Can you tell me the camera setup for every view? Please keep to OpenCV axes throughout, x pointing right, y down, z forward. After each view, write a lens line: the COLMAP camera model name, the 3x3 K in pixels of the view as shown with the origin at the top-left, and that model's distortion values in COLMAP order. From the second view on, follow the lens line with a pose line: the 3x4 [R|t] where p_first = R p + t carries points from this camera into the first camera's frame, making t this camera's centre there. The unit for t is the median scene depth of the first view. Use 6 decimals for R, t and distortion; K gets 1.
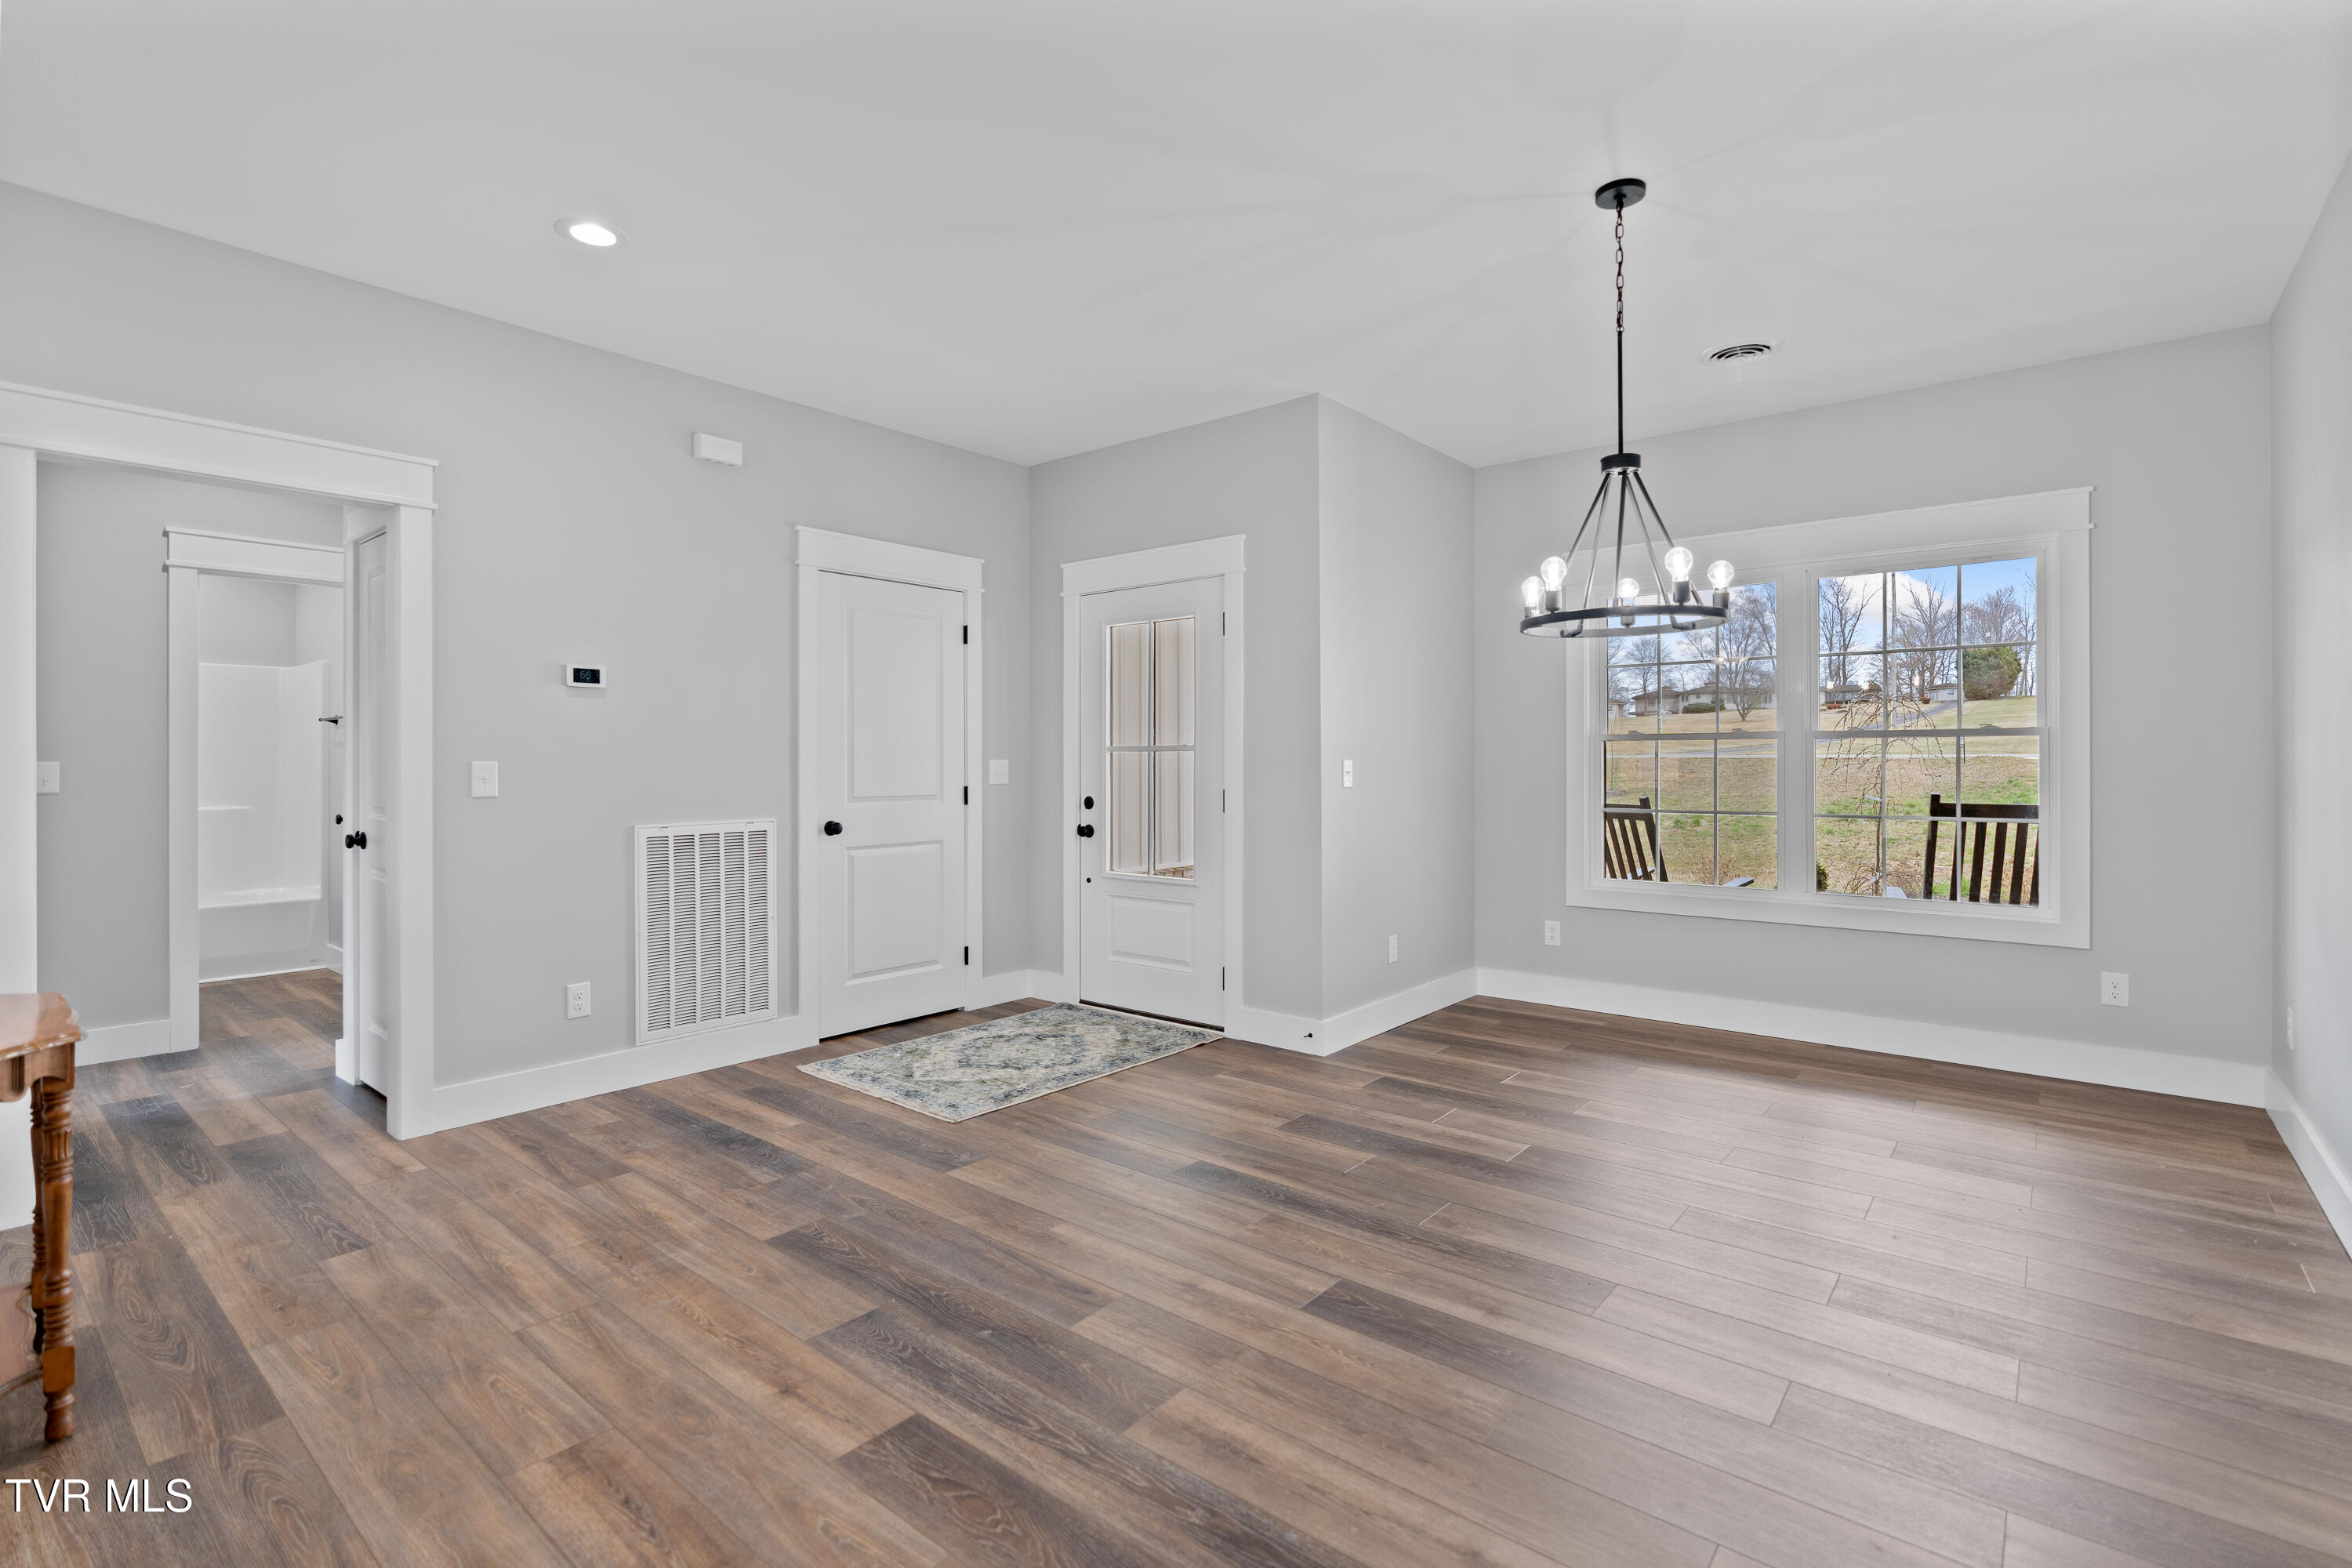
lens RADIAL K [[1097.3, 0, 1127.1], [0, 1097.3, 762.1], [0, 0, 1]] dist [-0.009809, 0.002718]
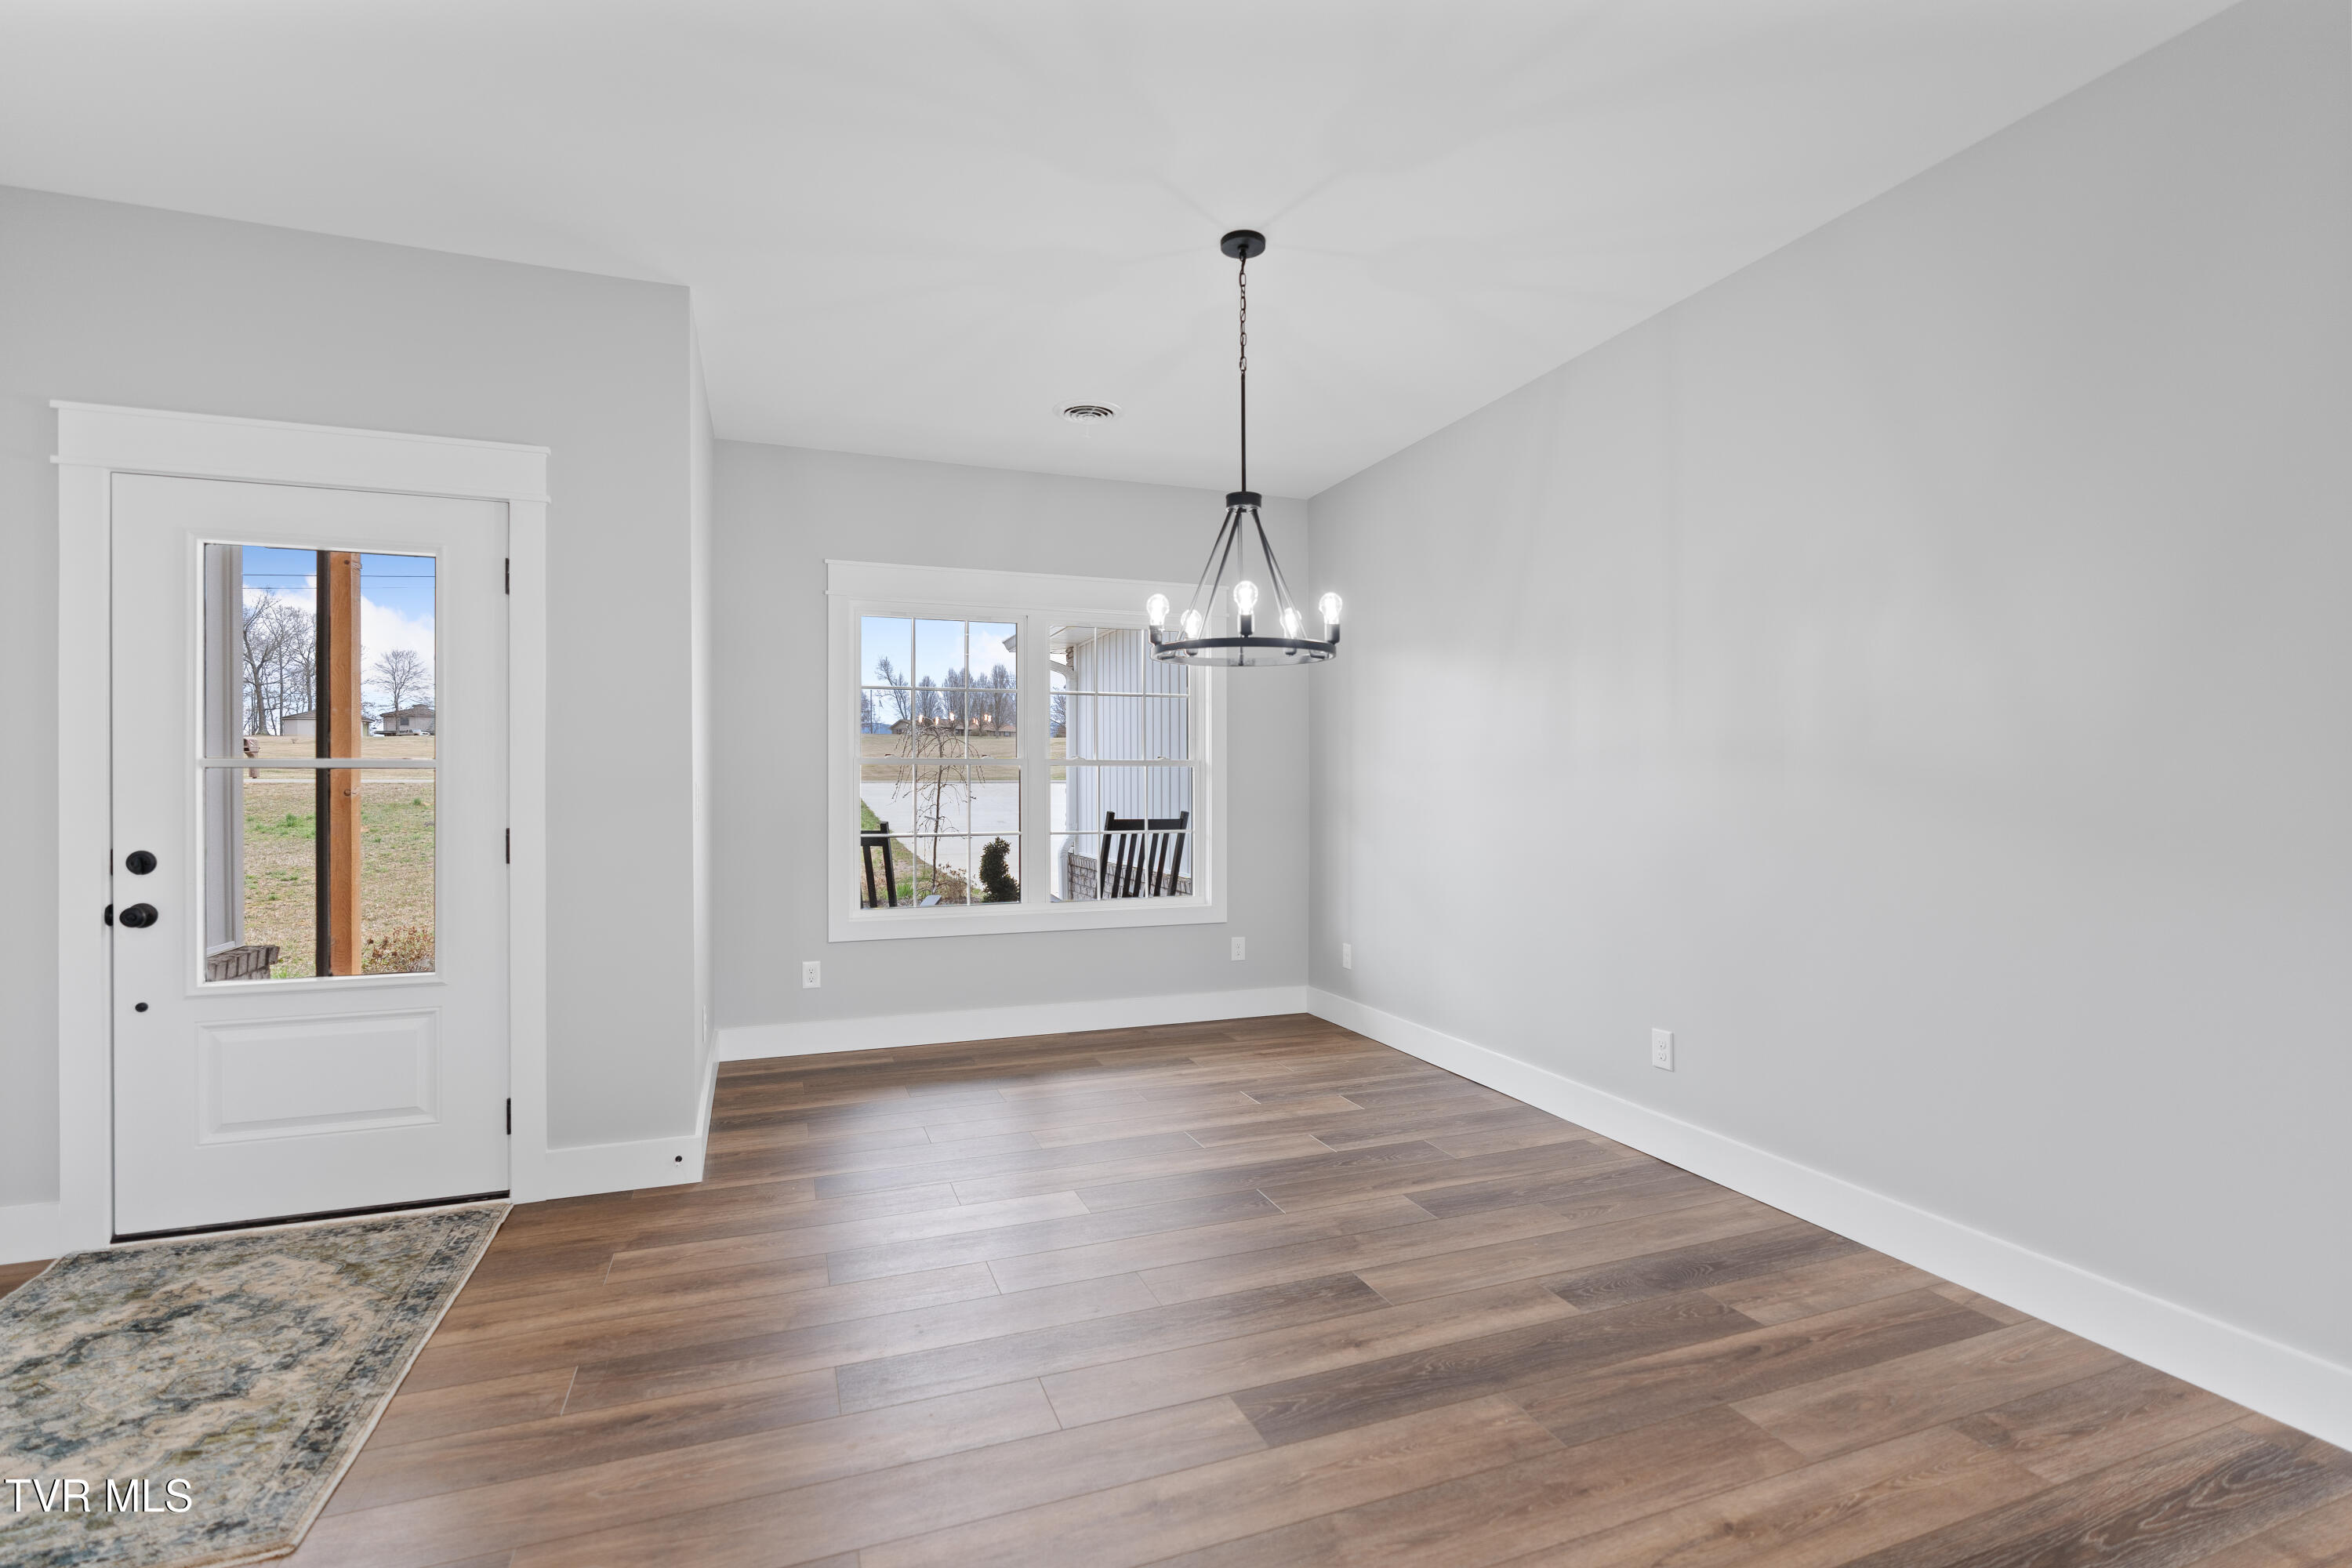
lens RADIAL K [[1097.3, 0, 1183.3], [0, 1097.3, 780.7], [0, 0, 1]] dist [-0.009809, 0.002718]
pose [[0.463016, 0.003971, 0.886341, -0.338177], [0.001958, 0.999983, -0.005503, 0.001492], [-0.886348, 0.004284, 0.463000, 0.378150]]
